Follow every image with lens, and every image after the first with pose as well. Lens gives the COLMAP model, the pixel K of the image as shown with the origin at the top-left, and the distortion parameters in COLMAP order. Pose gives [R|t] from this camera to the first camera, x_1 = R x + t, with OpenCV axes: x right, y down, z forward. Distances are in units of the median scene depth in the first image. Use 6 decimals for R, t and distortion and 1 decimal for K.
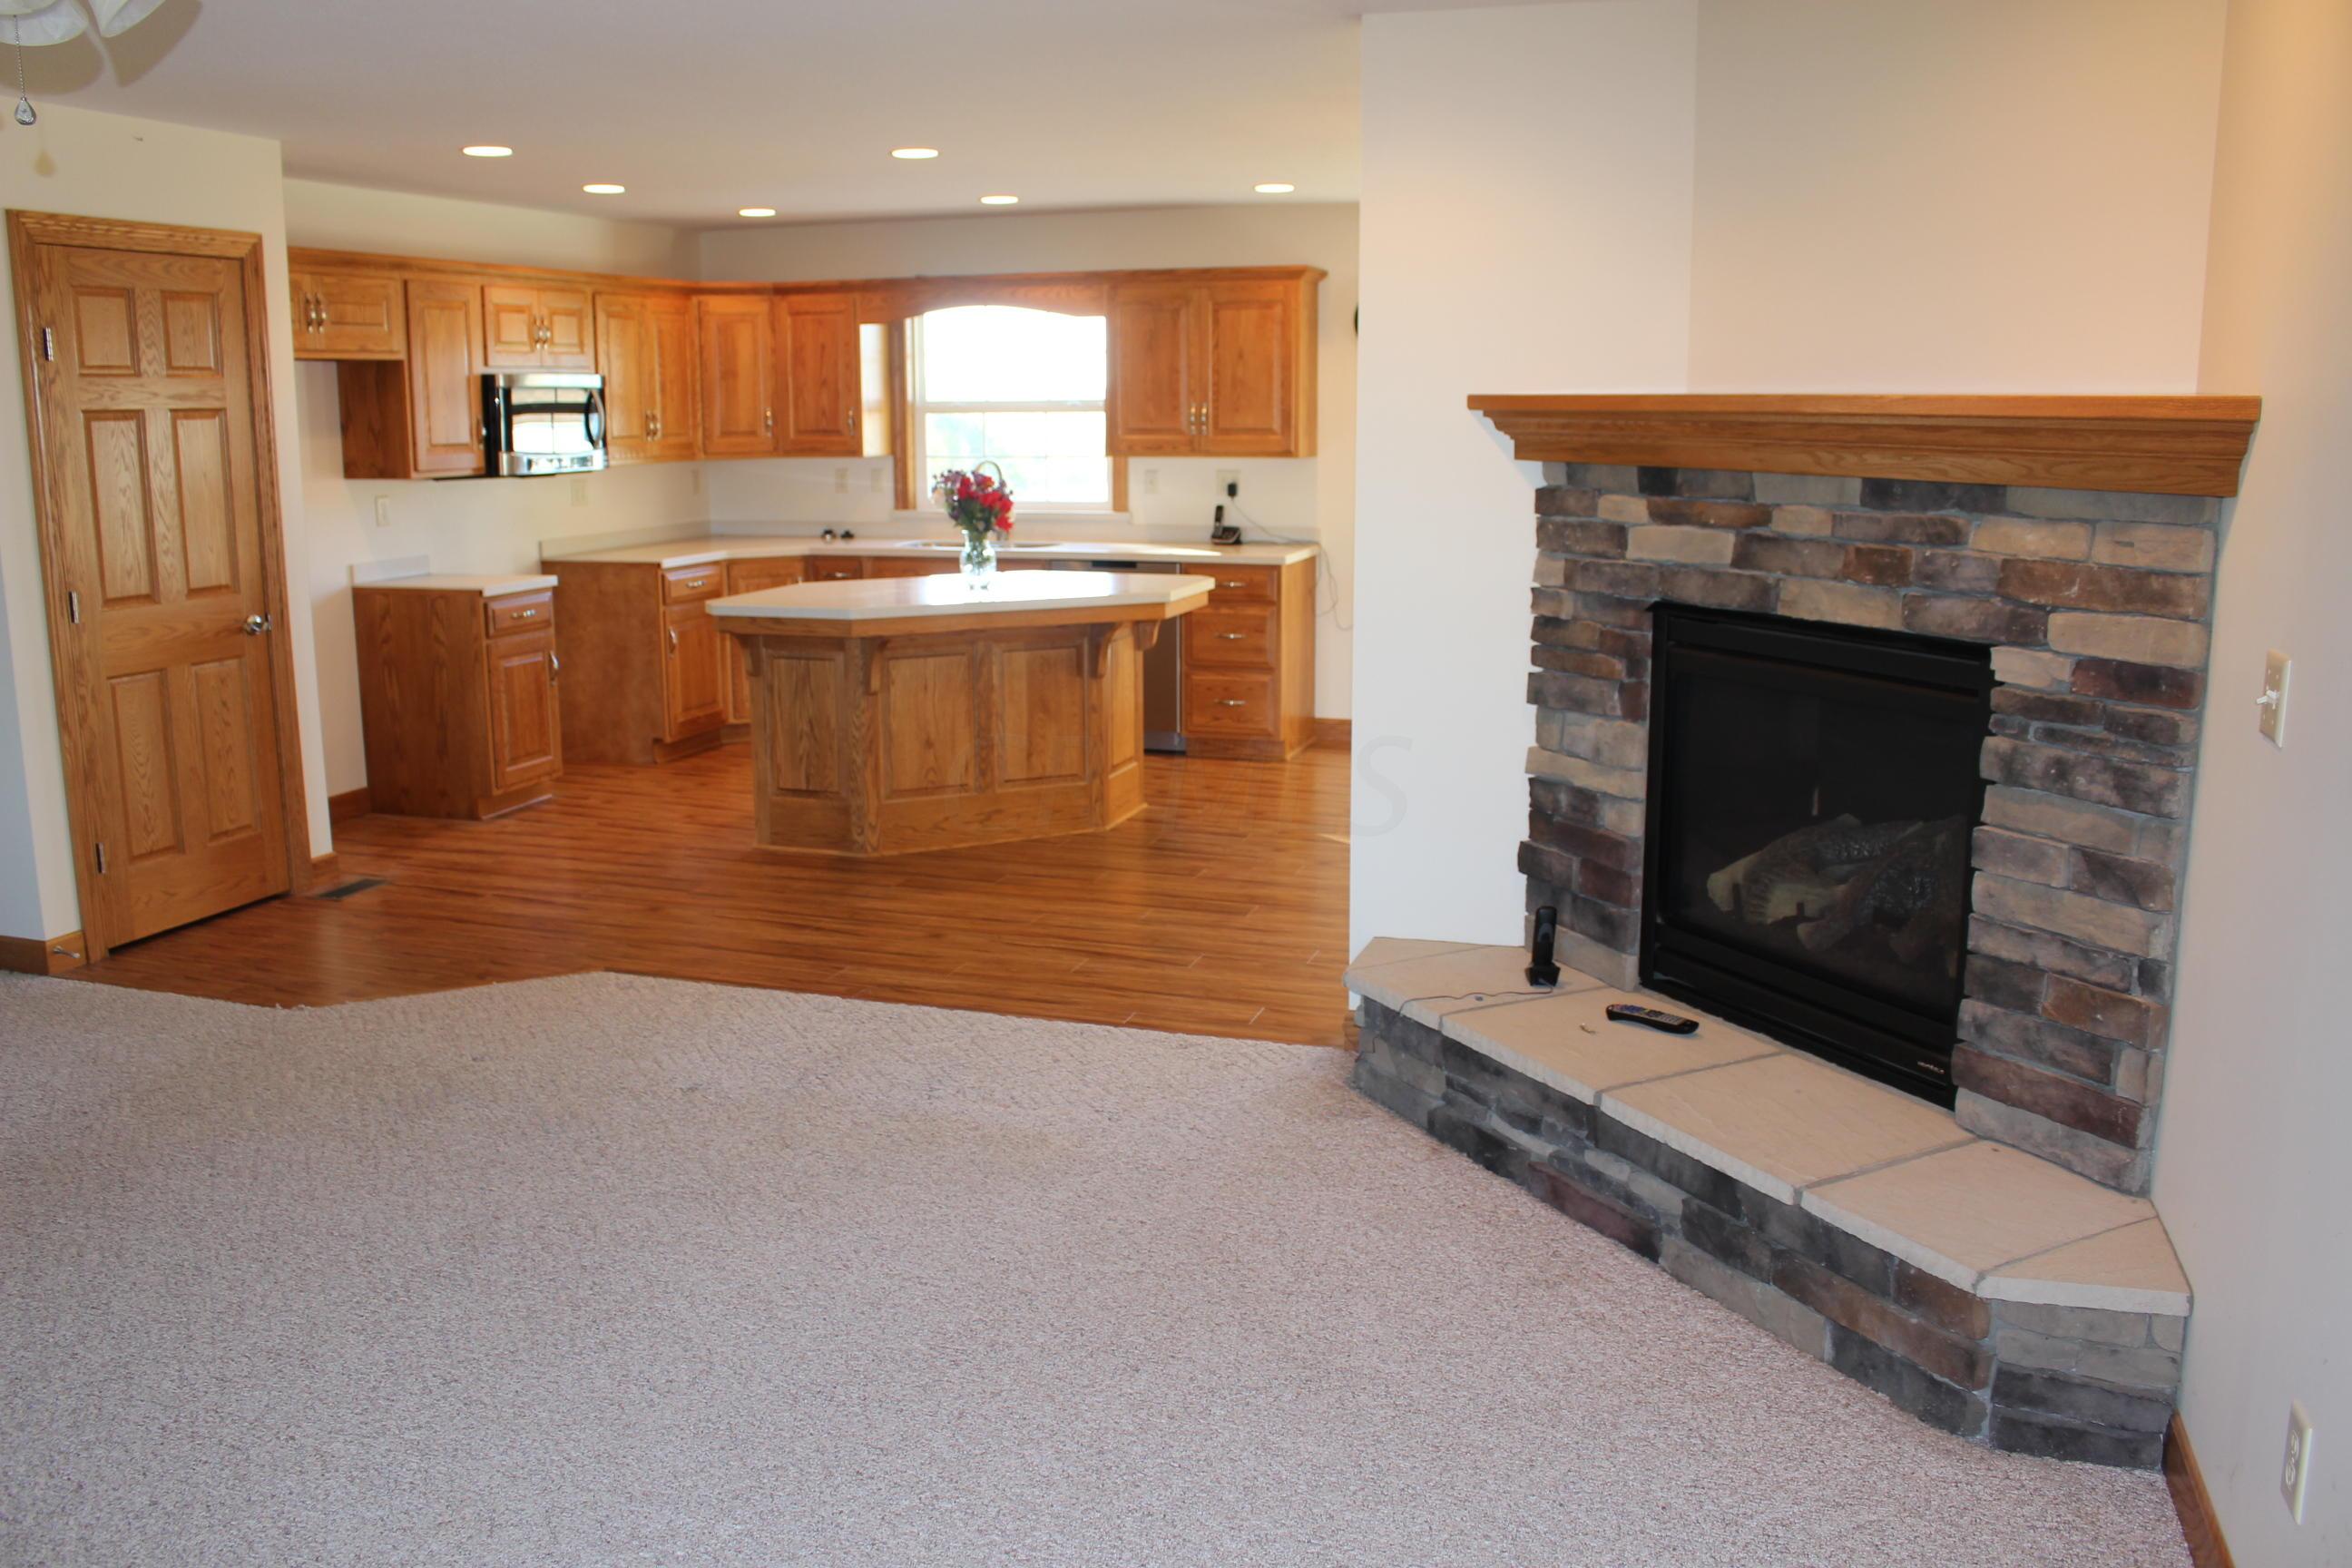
lens RADIAL K [[1930.2, 0, 1155.8], [0, 1930.2, 781.5], [0, 0, 1]] dist [-0.158543, 0.125899]
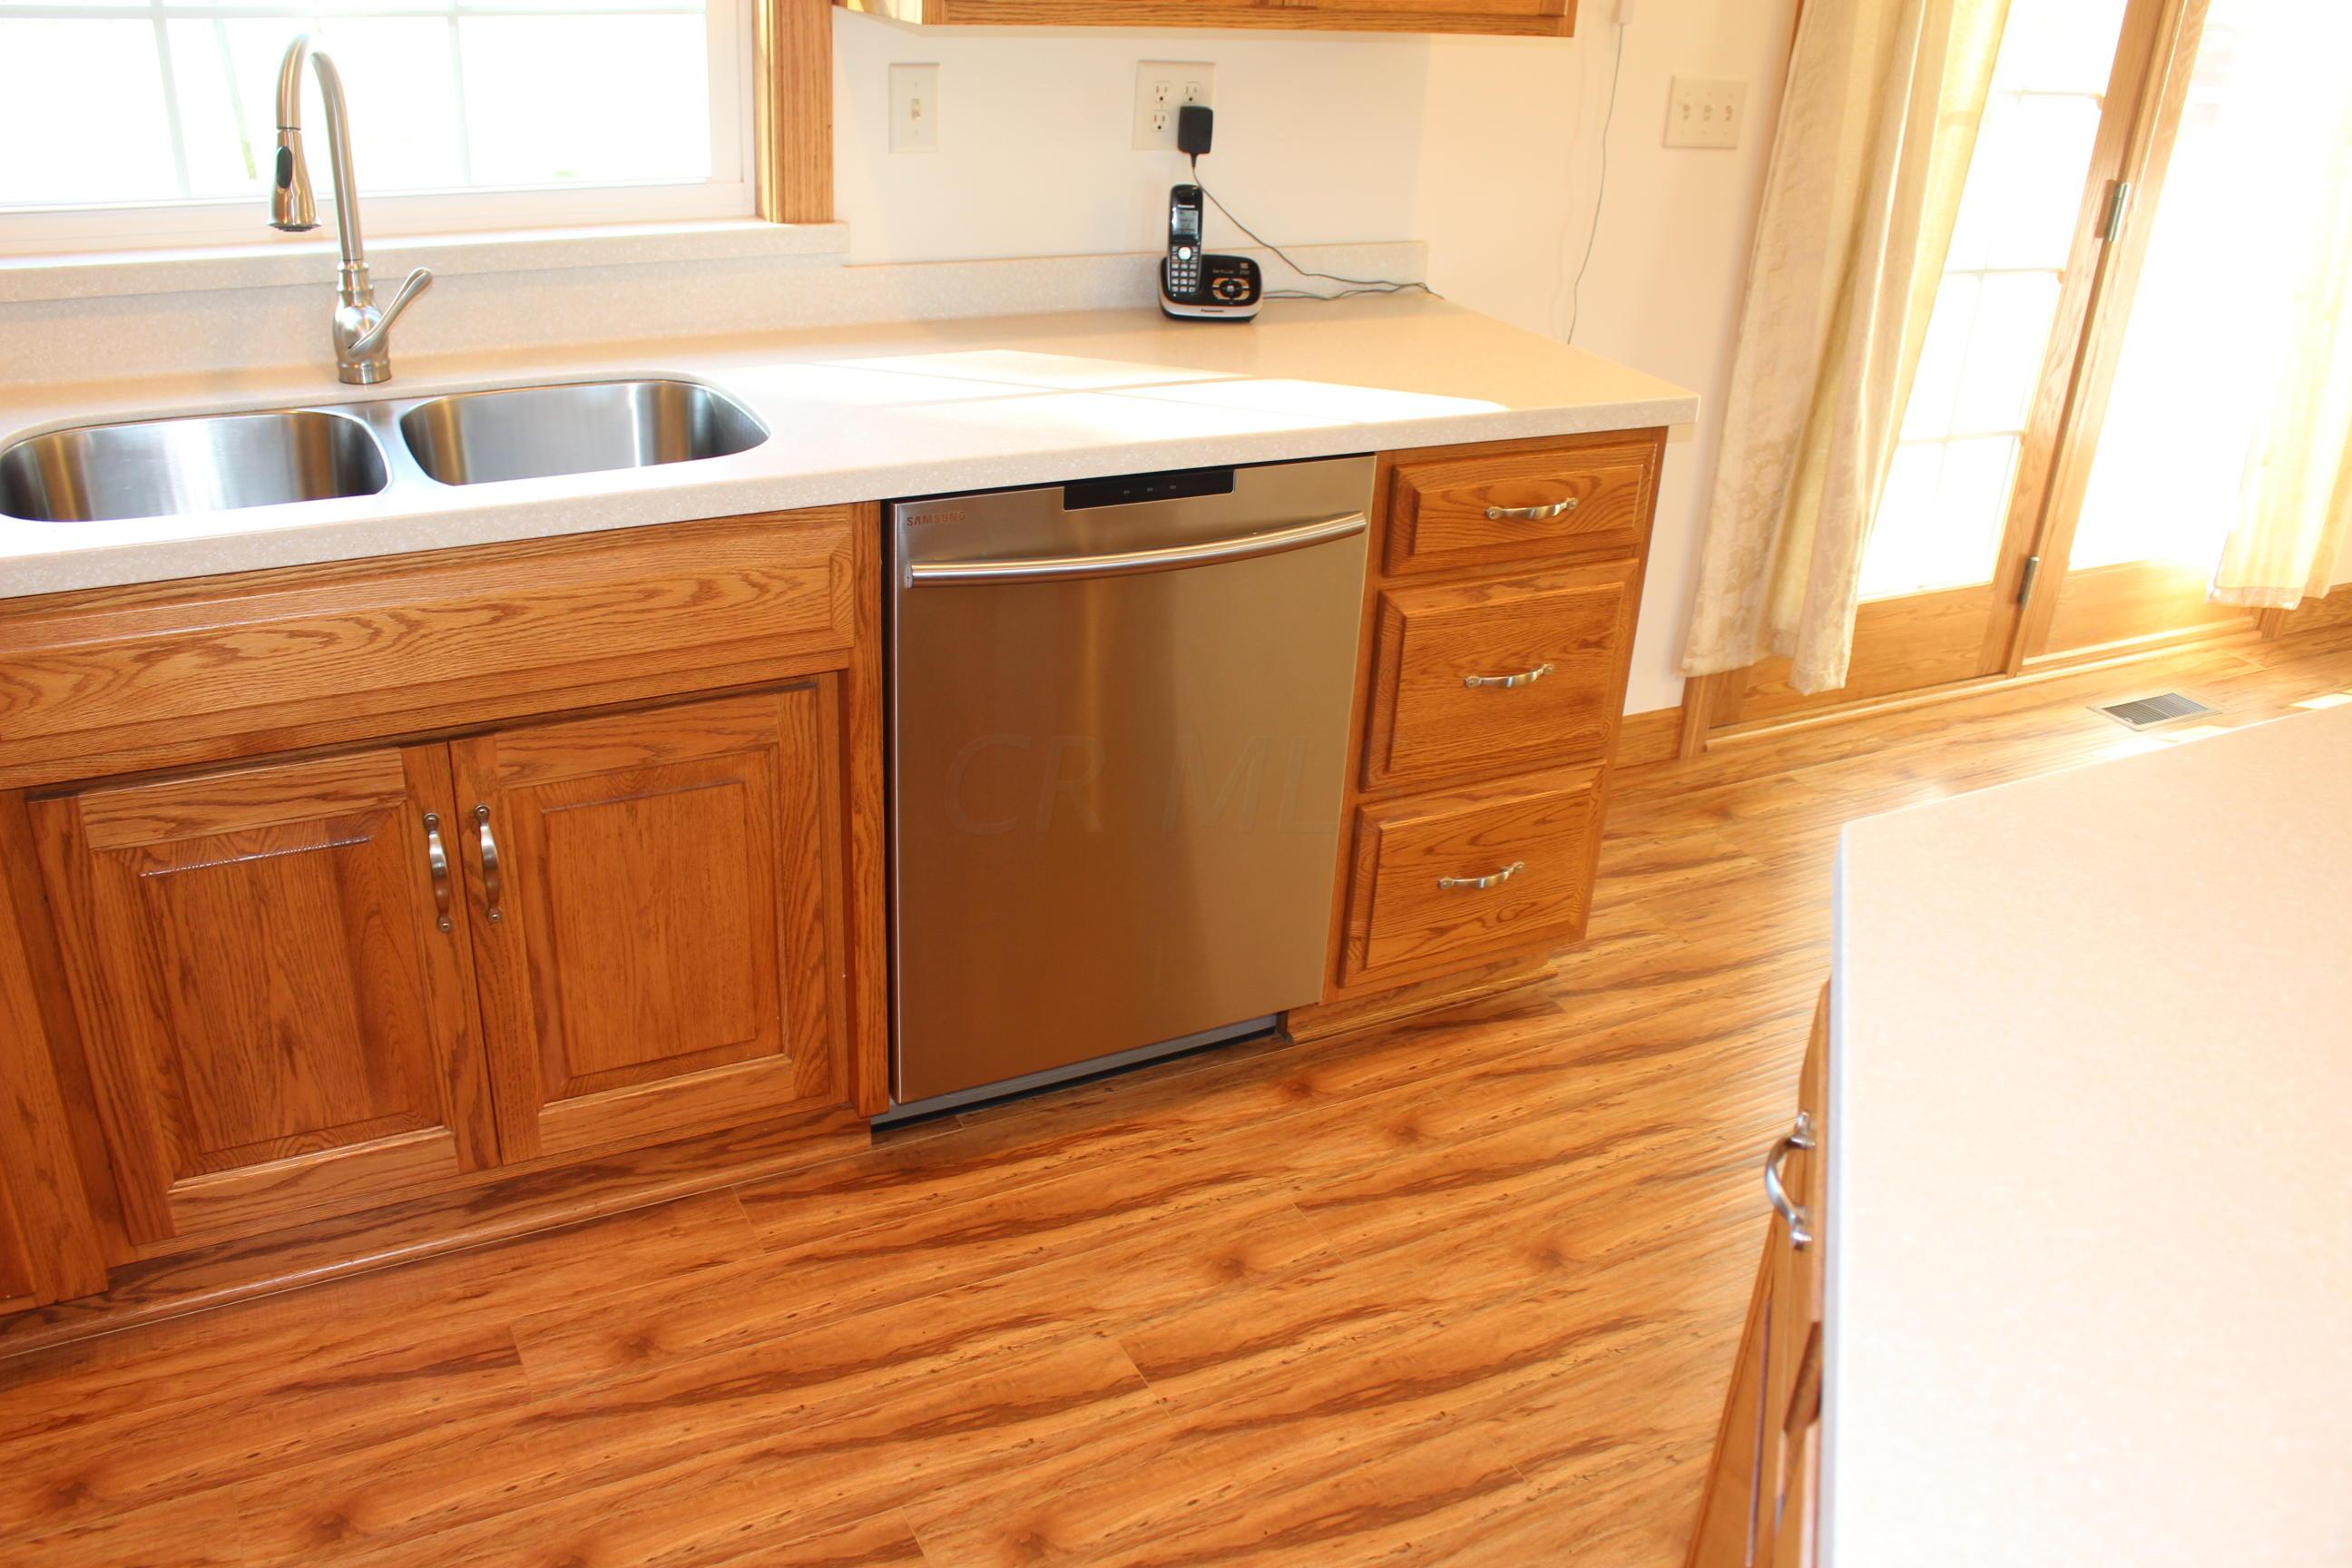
lens RADIAL K [[1930.2, 0, 1155.8], [0, 1930.2, 781.5], [0, 0, 1]] dist [-0.158543, 0.125899]
pose [[0.695801, -0.272112, 0.664693, -0.244805], [0.086056, 0.950371, 0.298979, -0.187143], [-0.713061, -0.150829, 0.684686, 1.023459]]
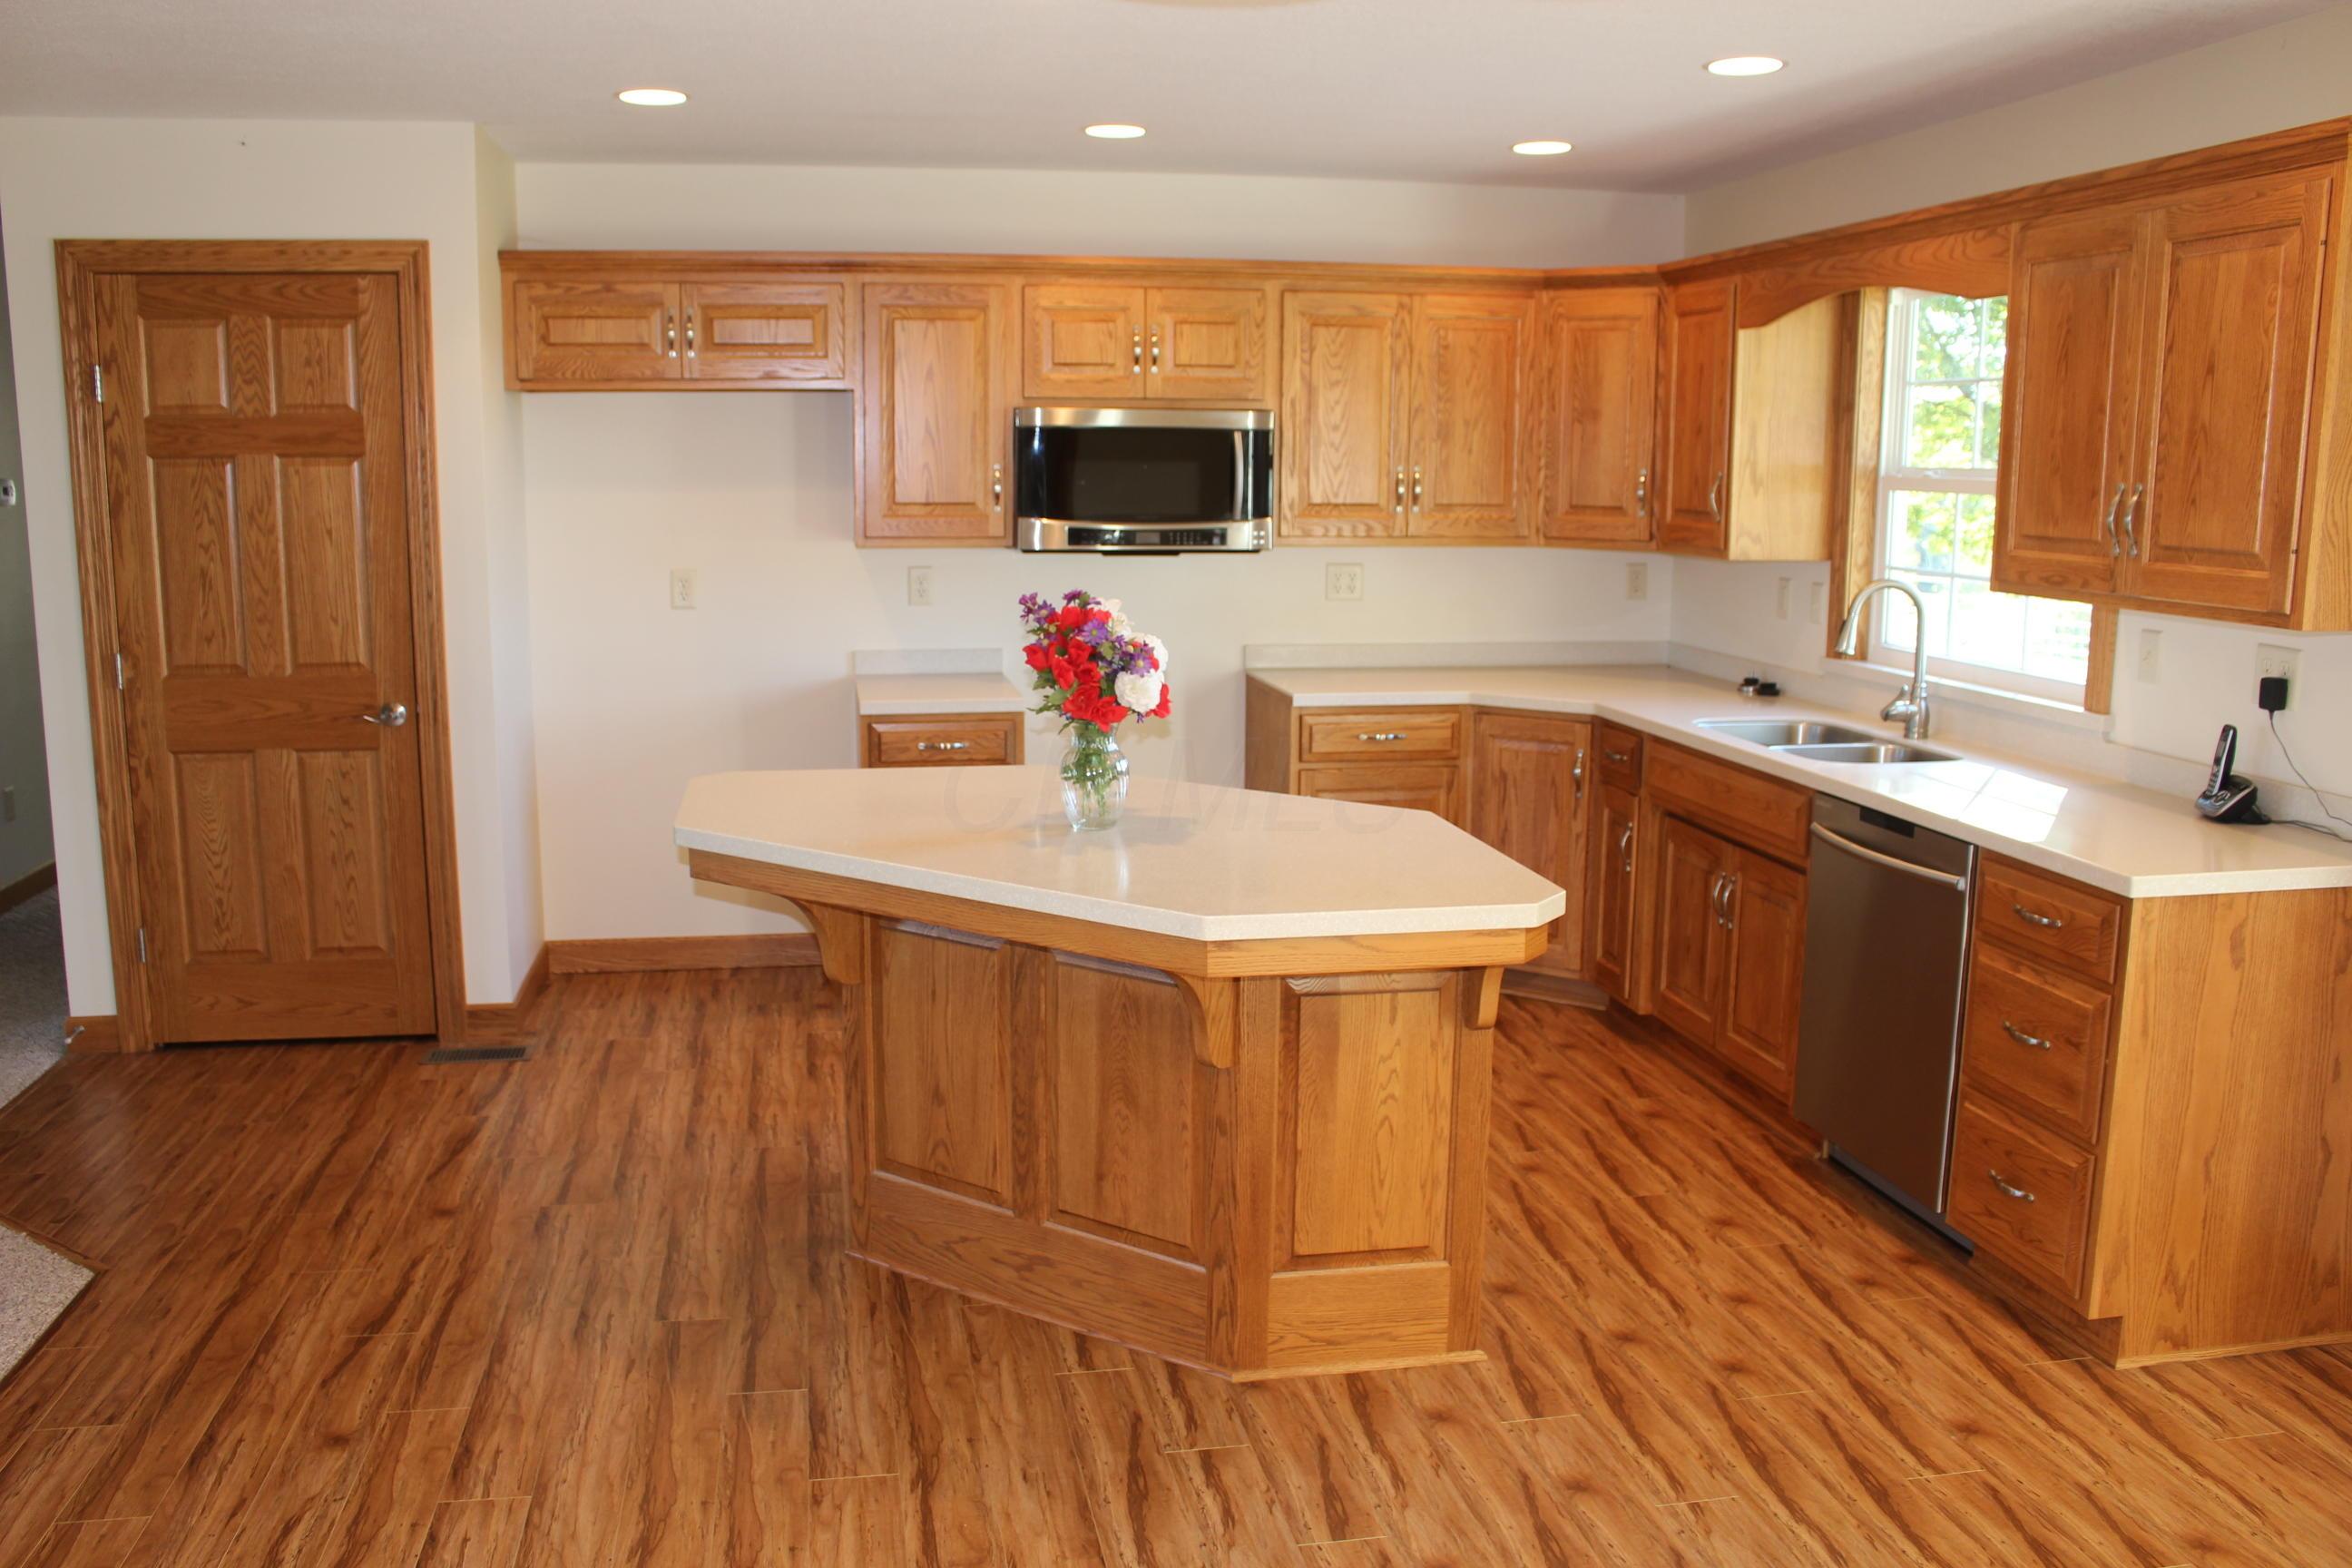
lens RADIAL K [[1930.2, 0, 1155.8], [0, 1930.2, 781.5], [0, 0, 1]] dist [-0.158543, 0.125899]
pose [[0.479775, 0.153925, -0.863784, 0.357249], [-0.177940, 0.981102, 0.075997, -0.156019], [0.859158, 0.117240, 0.498098, 0.768626]]
